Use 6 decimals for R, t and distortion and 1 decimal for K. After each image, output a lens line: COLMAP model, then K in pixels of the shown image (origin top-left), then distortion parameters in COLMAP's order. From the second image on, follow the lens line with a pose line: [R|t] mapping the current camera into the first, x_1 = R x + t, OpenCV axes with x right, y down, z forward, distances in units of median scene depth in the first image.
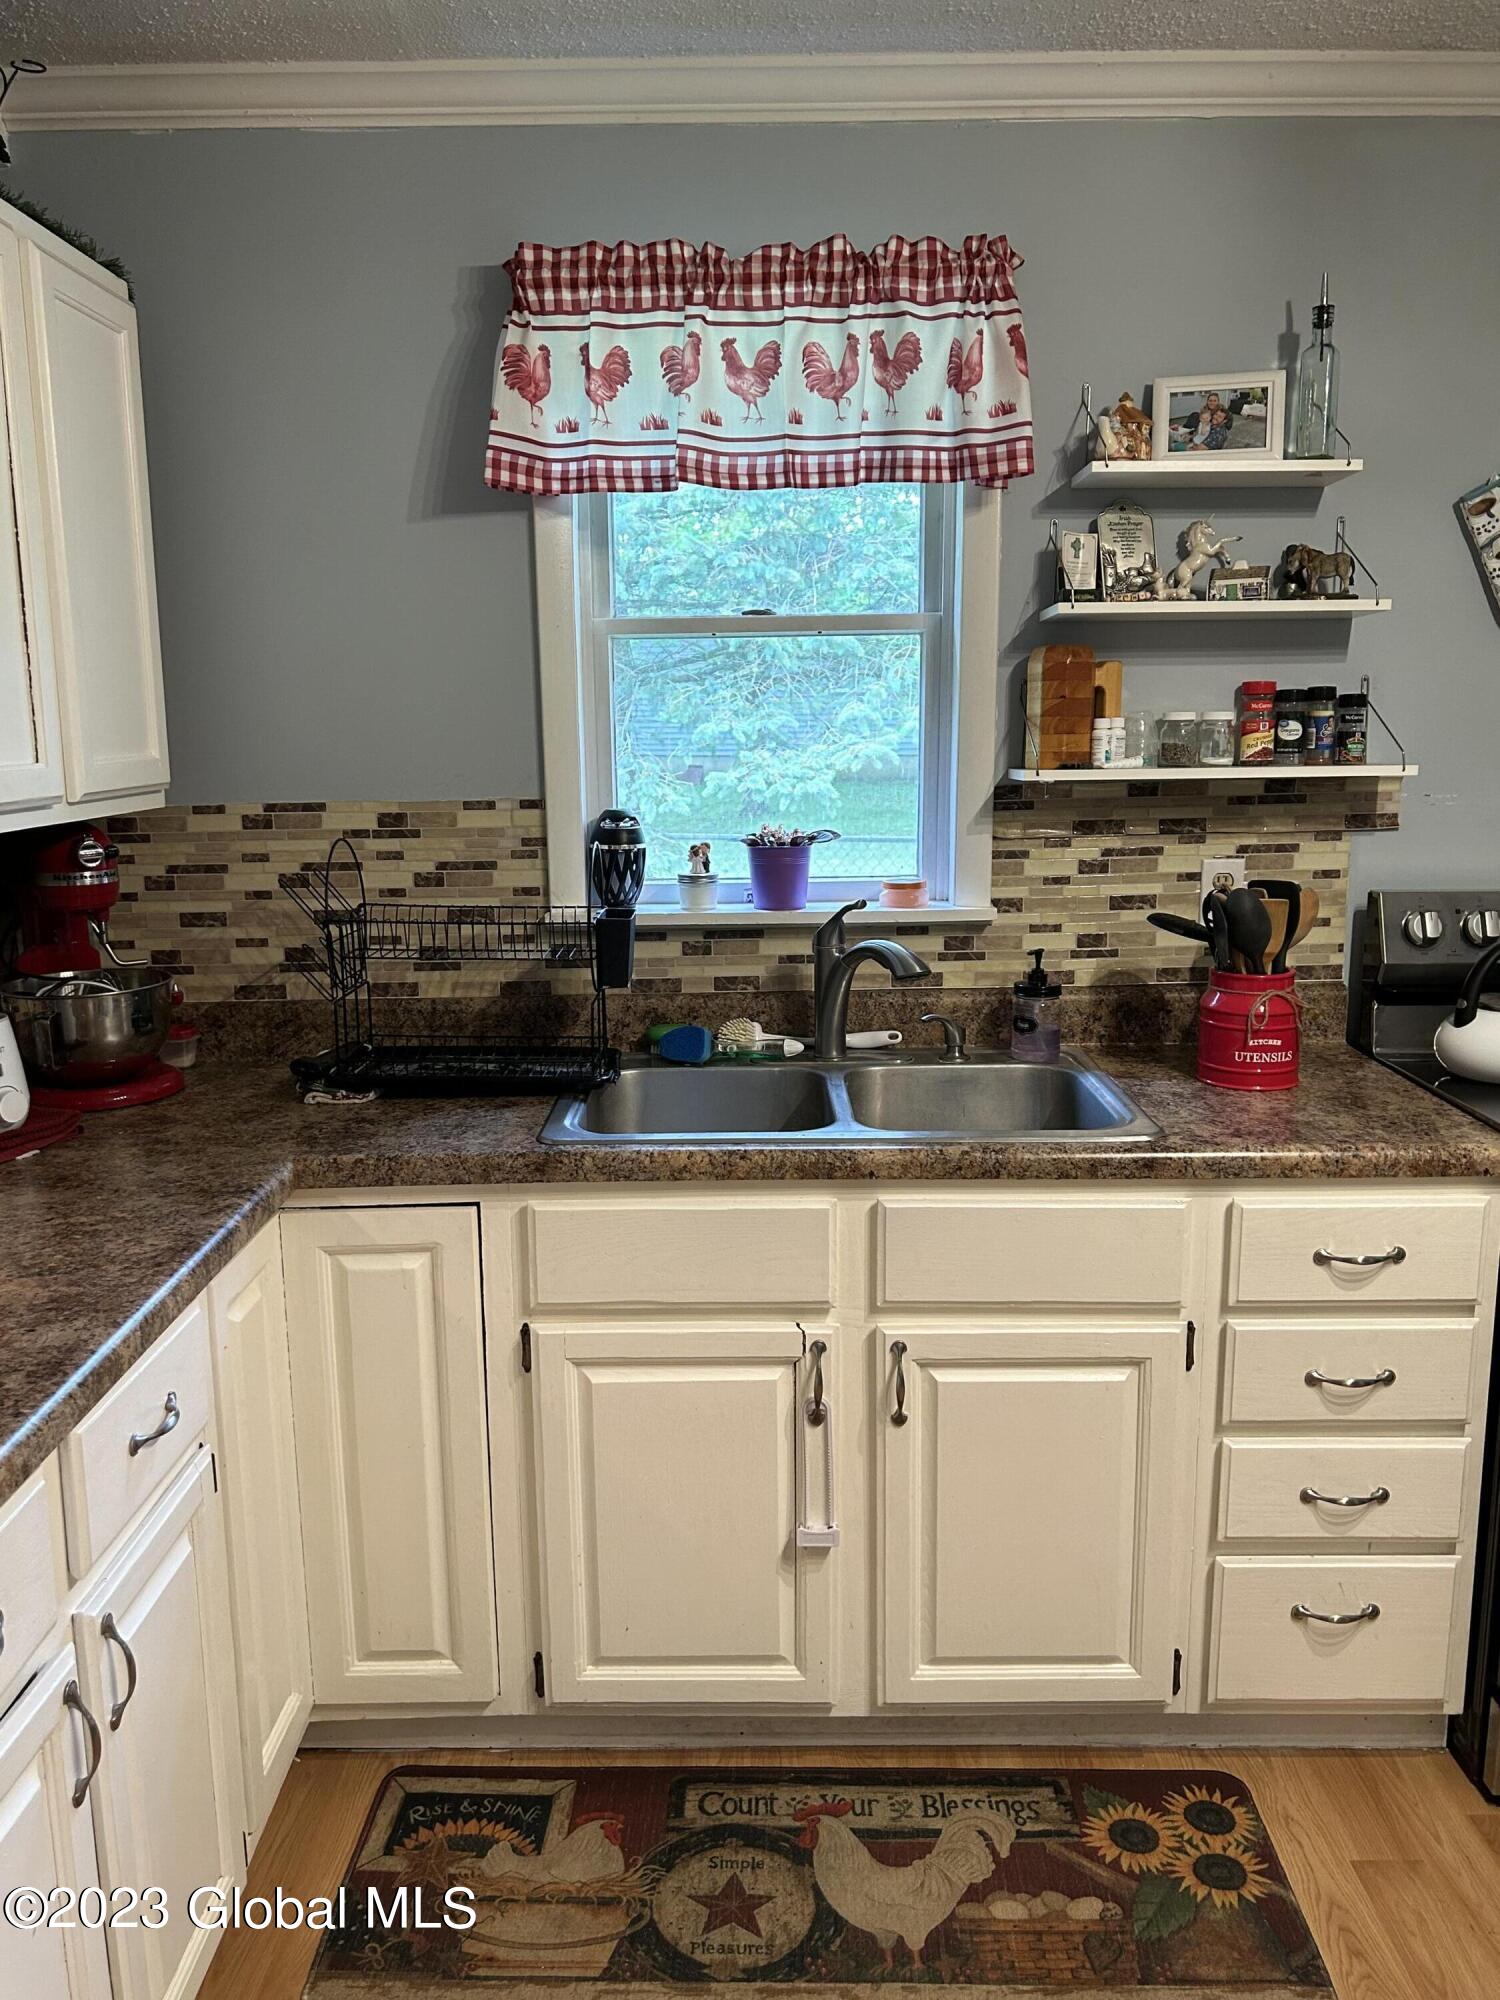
lens RADIAL K [[1565.1, 0, 739.4], [0, 1565.1, 1013.7], [0, 0, 1]] dist [0.060813, -0.071020]
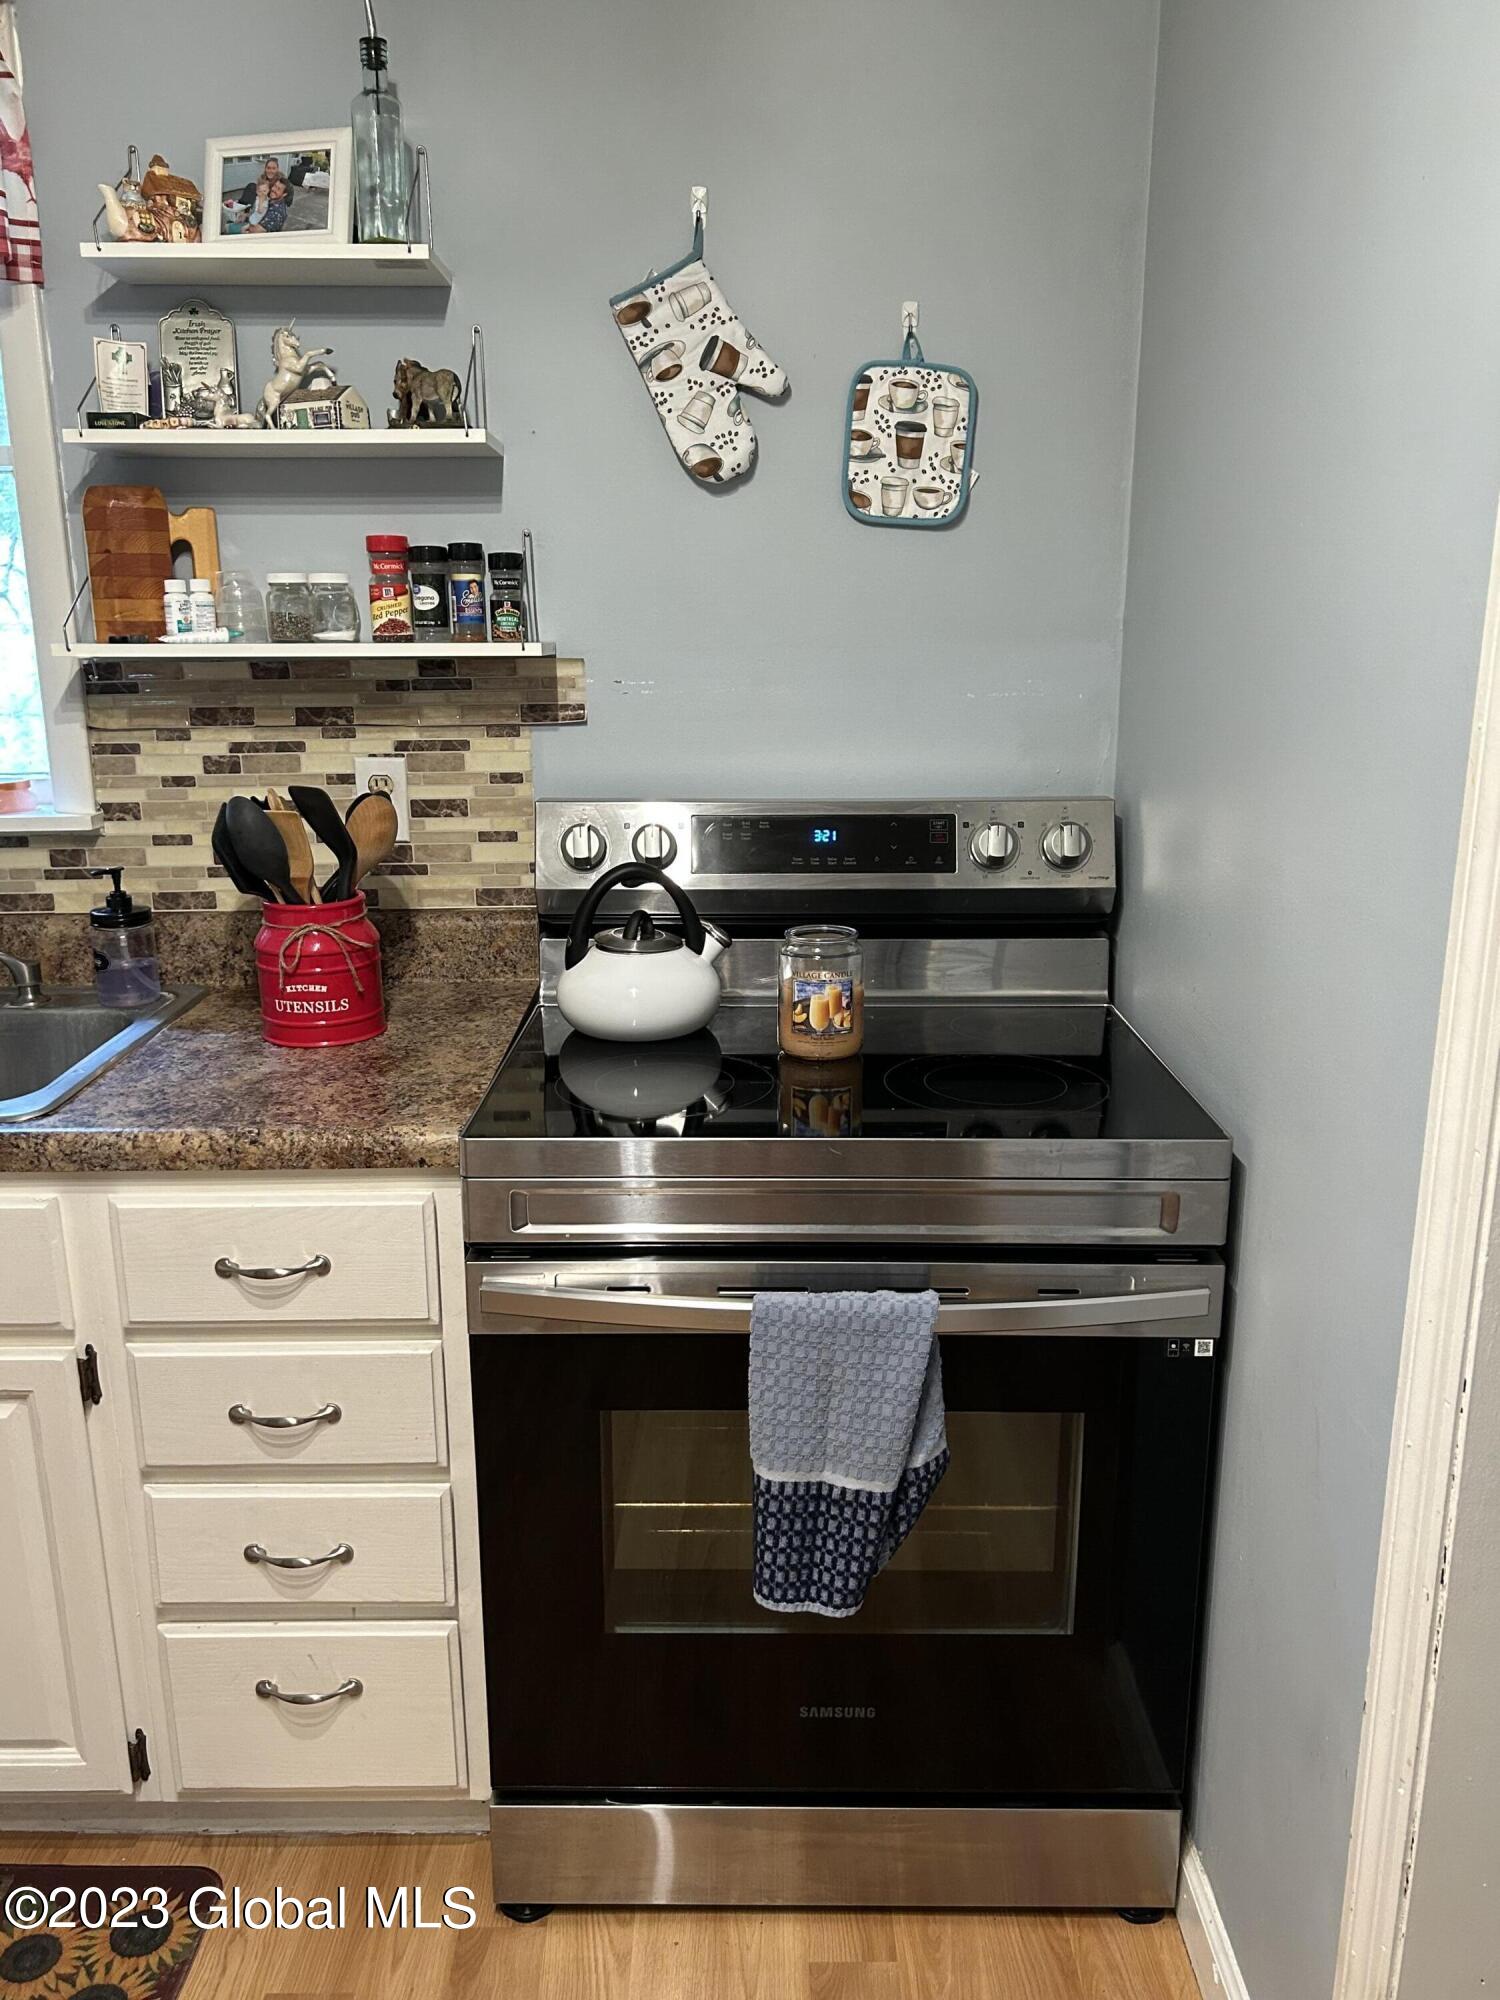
lens RADIAL K [[1565.1, 0, 750.7], [0, 1565.1, 1013.2], [0, 0, 1]] dist [0.060813, -0.071020]
pose [[0.999988, 0.004114, -0.002708, 0.530811], [-0.003910, 0.997441, 0.071382, -0.026118], [0.002994, -0.071370, 0.997445, 0.183273]]
